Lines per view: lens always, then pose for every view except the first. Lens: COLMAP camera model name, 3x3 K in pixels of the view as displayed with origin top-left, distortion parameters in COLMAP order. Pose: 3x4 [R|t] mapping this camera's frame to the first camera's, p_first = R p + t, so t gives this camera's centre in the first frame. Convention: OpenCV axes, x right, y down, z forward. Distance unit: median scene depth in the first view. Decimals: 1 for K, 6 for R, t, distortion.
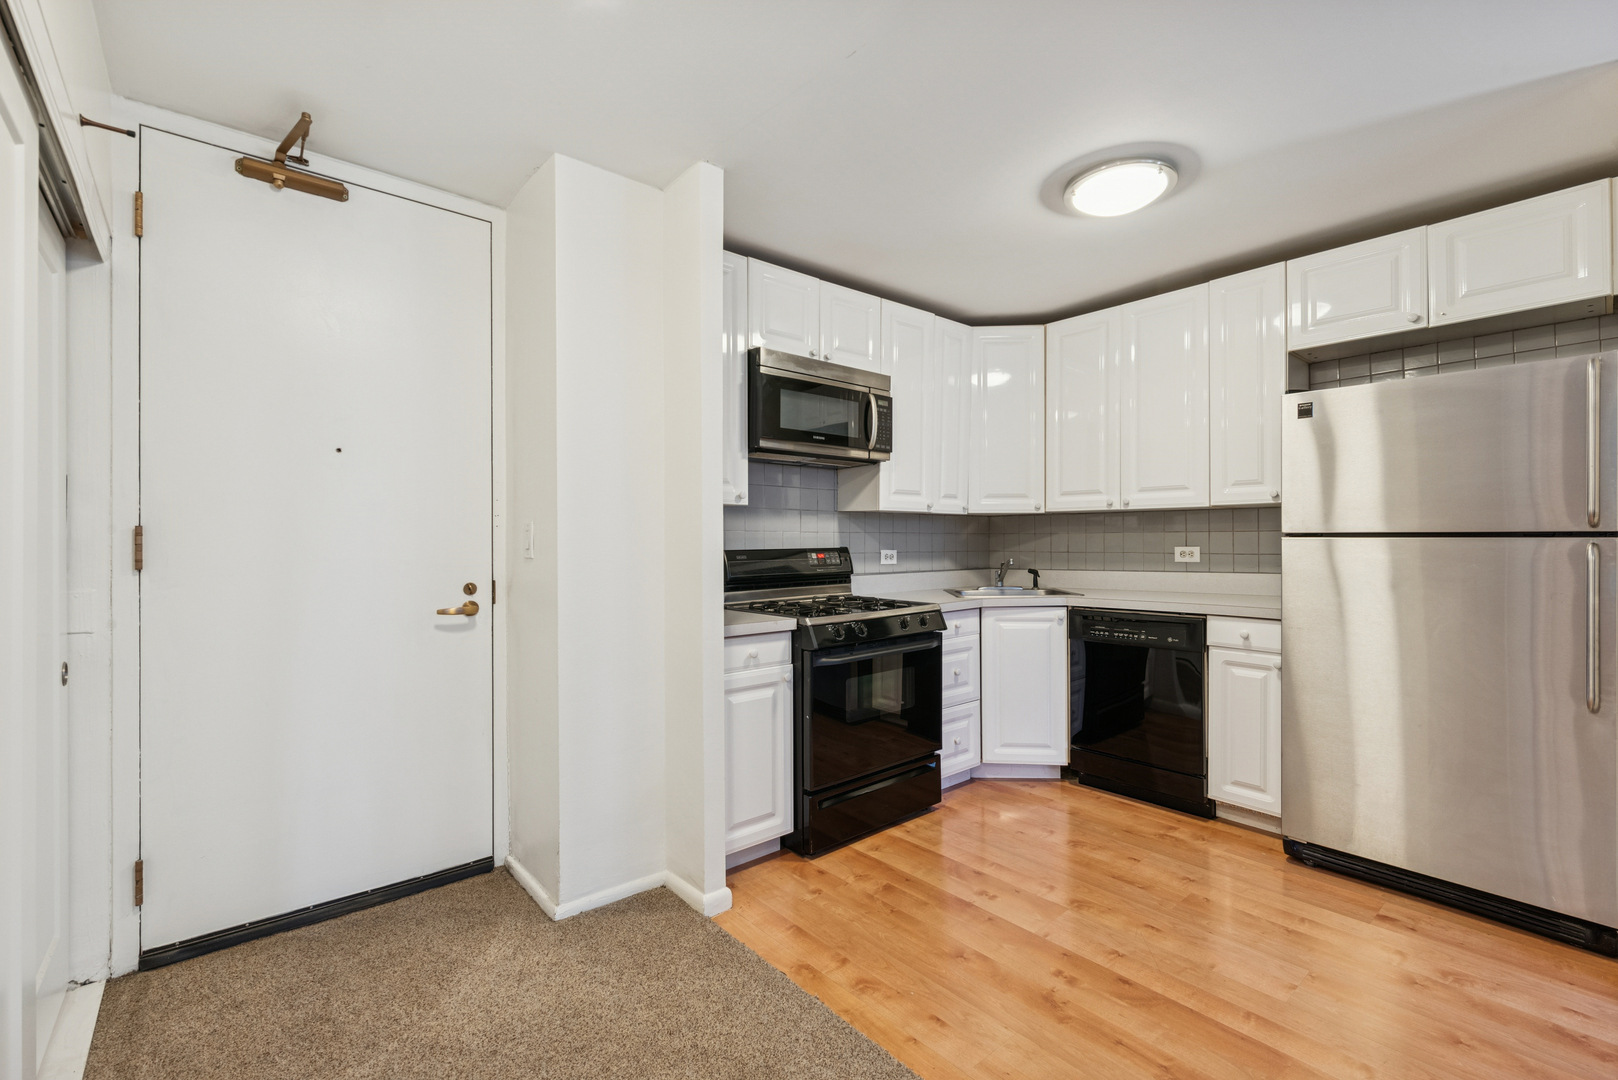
lens RADIAL K [[703.5, 0, 833.1], [0, 703.5, 538.9], [0, 0, 1]] dist [-0.000099, 0.000157]
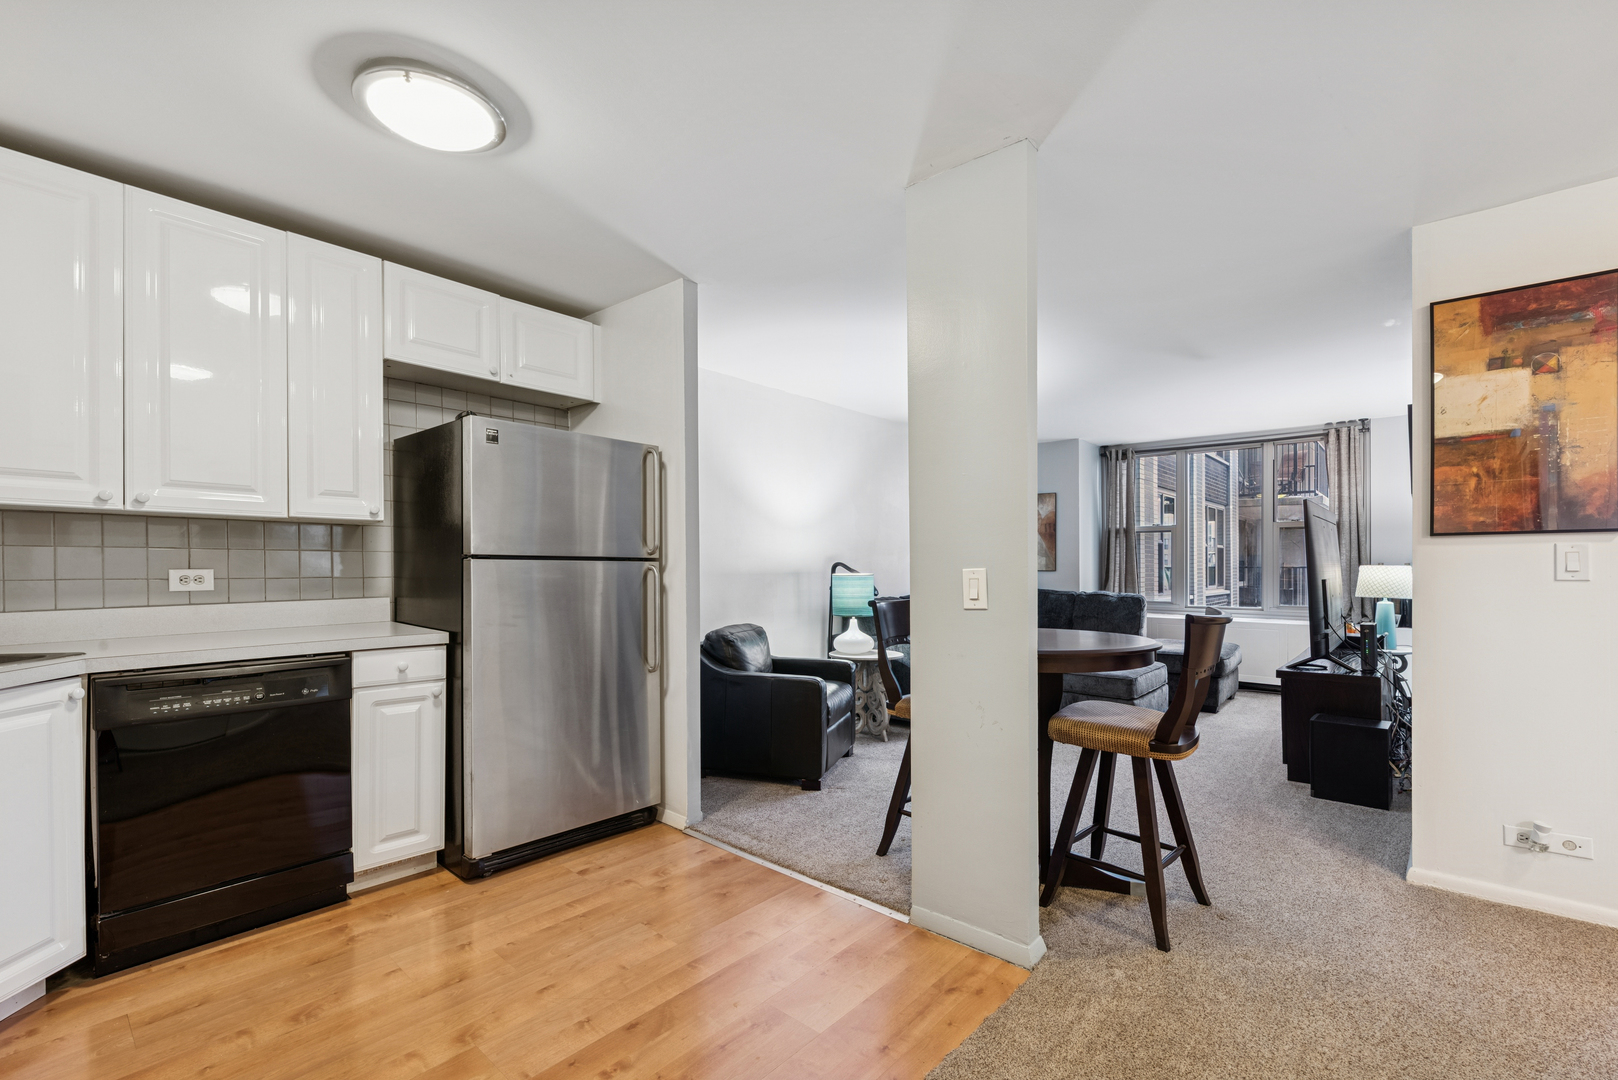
lens RADIAL K [[703.5, 0, 826.8], [0, 703.5, 560.2], [0, 0, 1]] dist [-0.000099, 0.000157]
pose [[-0.154467, 0.012098, 0.987924, -0.369830], [-0.008759, 0.999869, -0.013614, 0.007190], [-0.987959, -0.010757, -0.154341, 0.578996]]
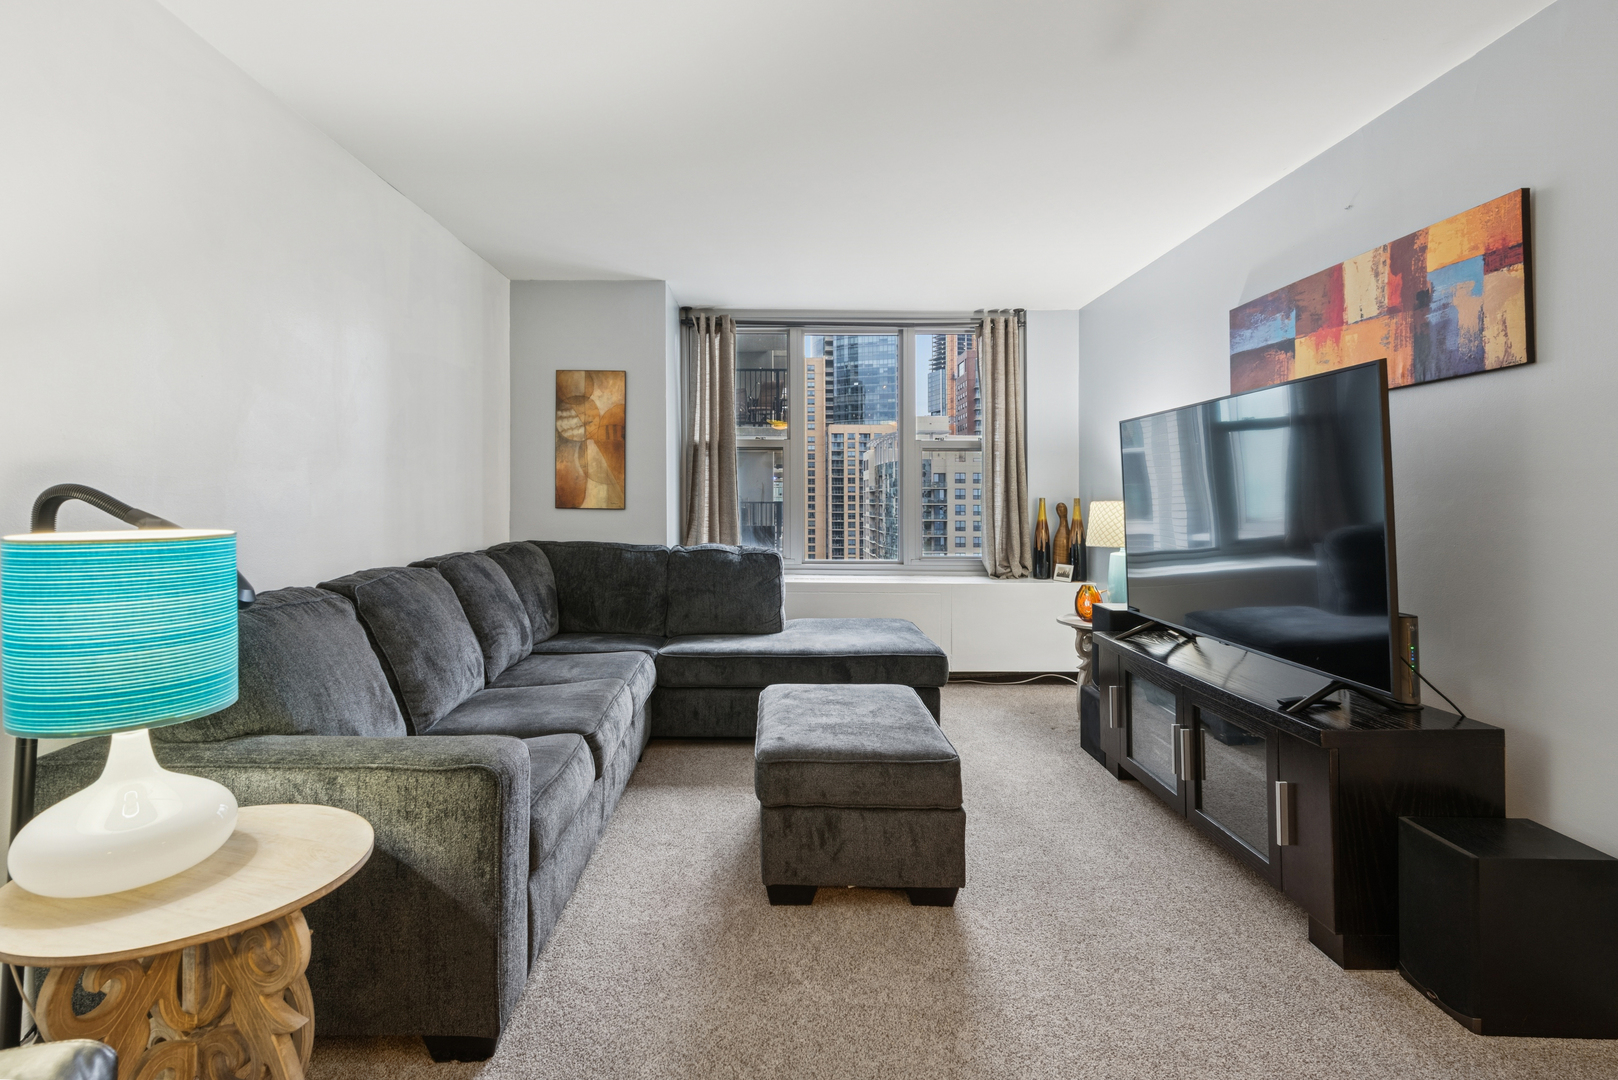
lens RADIAL K [[772.0, 0, 784.5], [0, 772.0, 496.6], [0, 0, 1]] dist [-0.001129, -0.000116]
pose [[-0.750950, 0.006522, 0.660326, 0.734719], [-0.005148, 0.999863, -0.015729, 0.000623], [-0.660339, -0.015211, -0.750814, 0.336995]]
